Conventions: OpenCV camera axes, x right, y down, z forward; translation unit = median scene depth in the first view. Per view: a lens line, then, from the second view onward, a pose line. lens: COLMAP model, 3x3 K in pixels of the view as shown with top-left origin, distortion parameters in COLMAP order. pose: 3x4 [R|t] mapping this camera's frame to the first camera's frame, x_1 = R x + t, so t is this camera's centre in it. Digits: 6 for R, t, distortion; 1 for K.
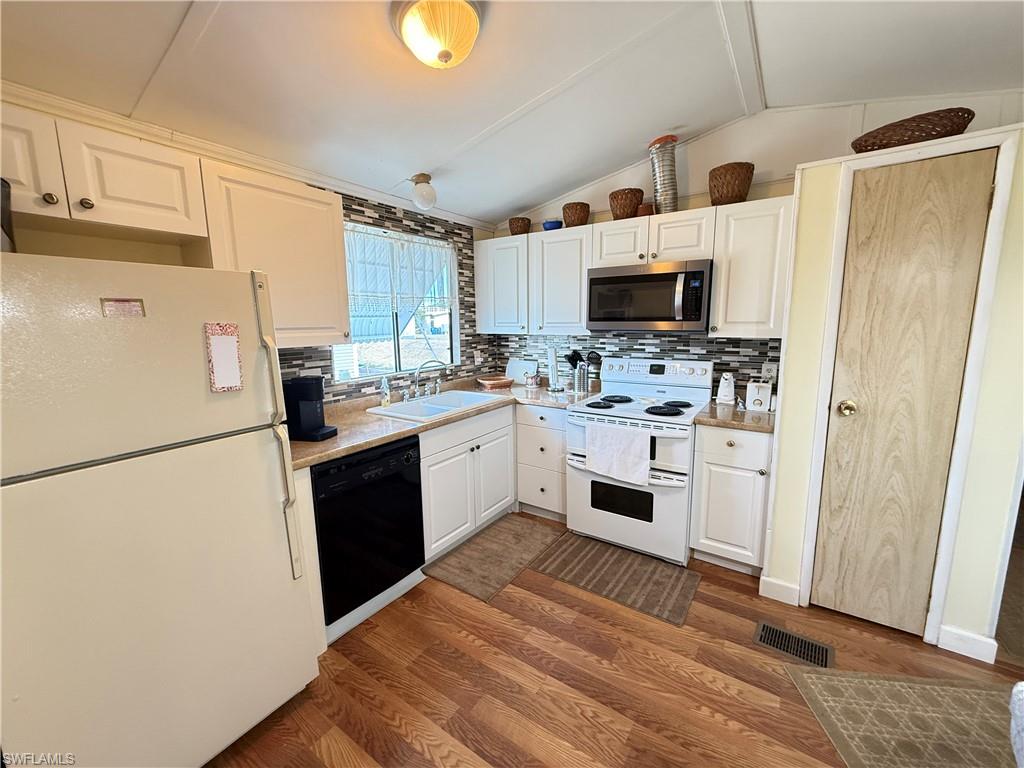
lens RADIAL K [[407.6, 0, 509.6], [0, 407.6, 386.1], [0, 0, 1]] dist [-0.000105, -0.000128]
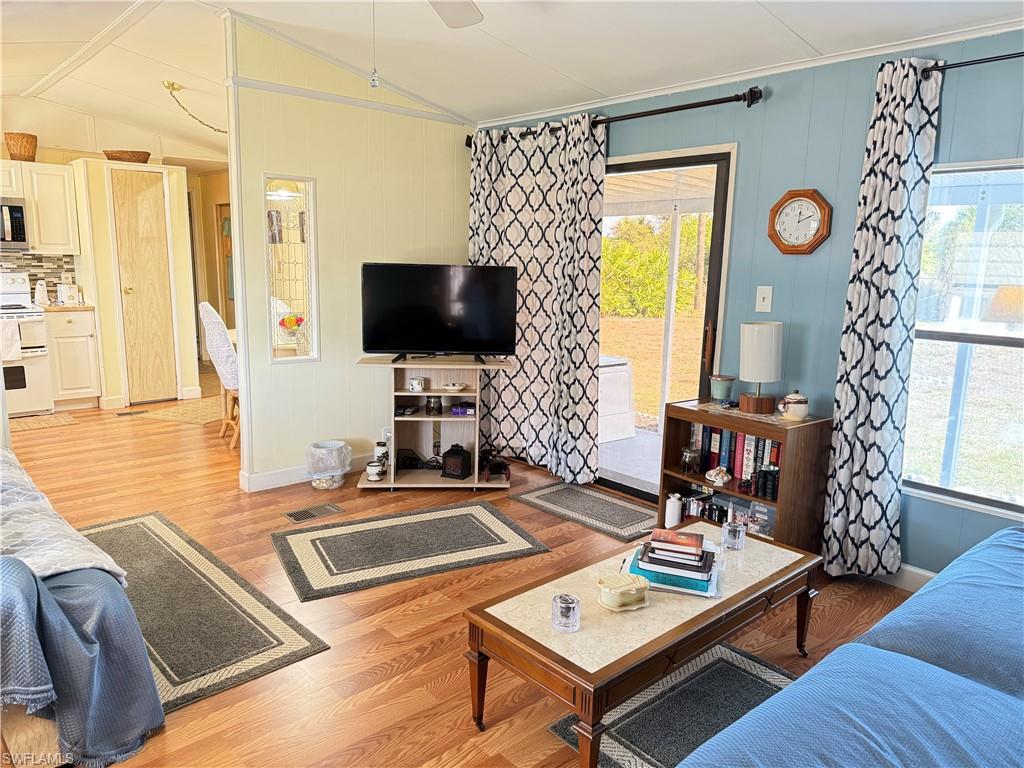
lens RADIAL K [[712.5, 0, 509.4], [0, 712.5, 392.3], [0, 0, 1]] dist [0.084719, -0.120062]
pose [[0.234450, -0.160502, 0.958787, -1.631331], [0.125321, 0.983037, 0.133917, 0.229399], [-0.964016, 0.088759, 0.250587, -1.202932]]
